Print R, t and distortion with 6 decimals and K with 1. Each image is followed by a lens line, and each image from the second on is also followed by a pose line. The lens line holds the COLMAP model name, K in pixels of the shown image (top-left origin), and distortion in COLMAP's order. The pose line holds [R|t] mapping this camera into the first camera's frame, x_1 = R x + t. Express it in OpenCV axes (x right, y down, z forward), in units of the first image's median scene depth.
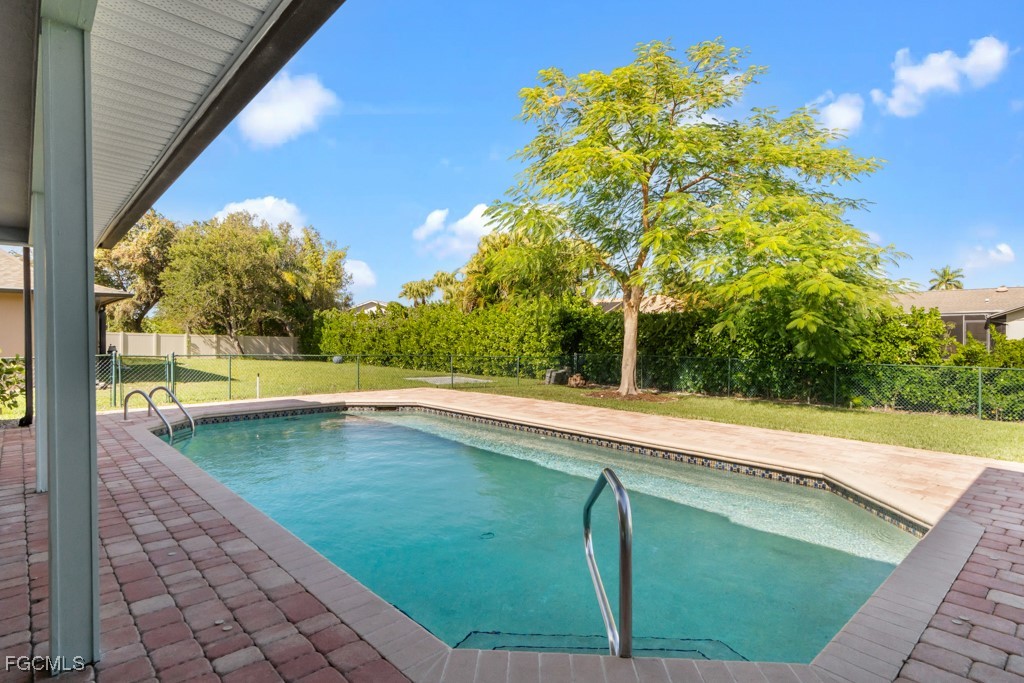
lens RADIAL K [[530.3, 0, 491.6], [0, 530.3, 341.6], [0, 0, 1]] dist [0.012335, -0.000212]
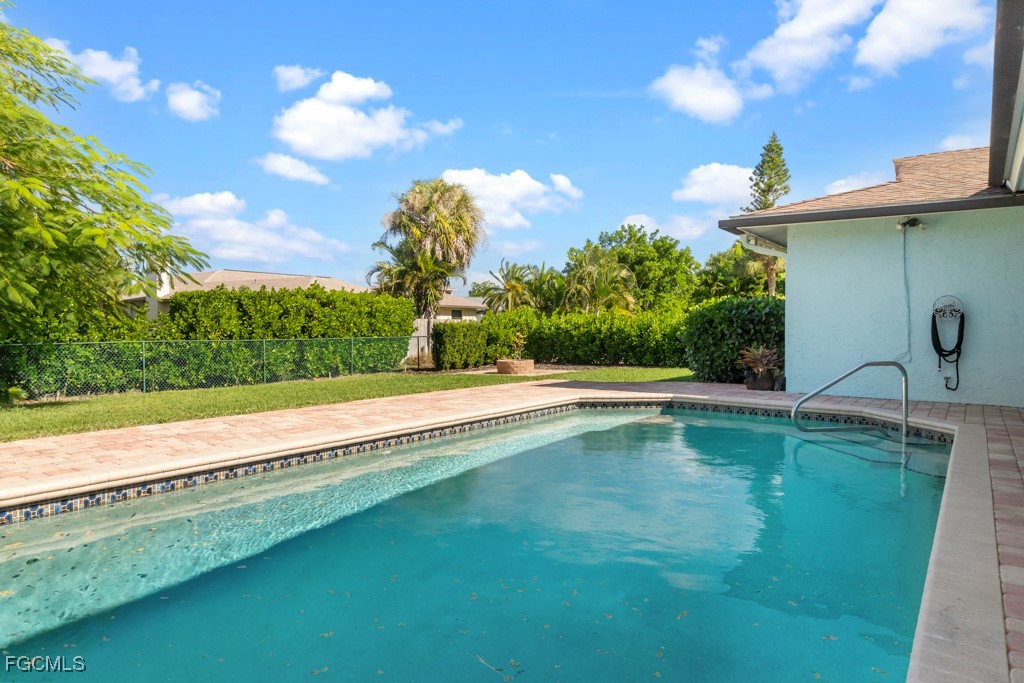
lens RADIAL K [[659.0, 0, 493.8], [0, 659.0, 320.0], [0, 0, 1]] dist [-0.006608, -0.001616]
pose [[-0.203243, -0.001770, 0.979127, -0.296113], [0.004060, 0.999988, 0.002651, 0.004711], [-0.979120, 0.004514, -0.203233, 0.409036]]
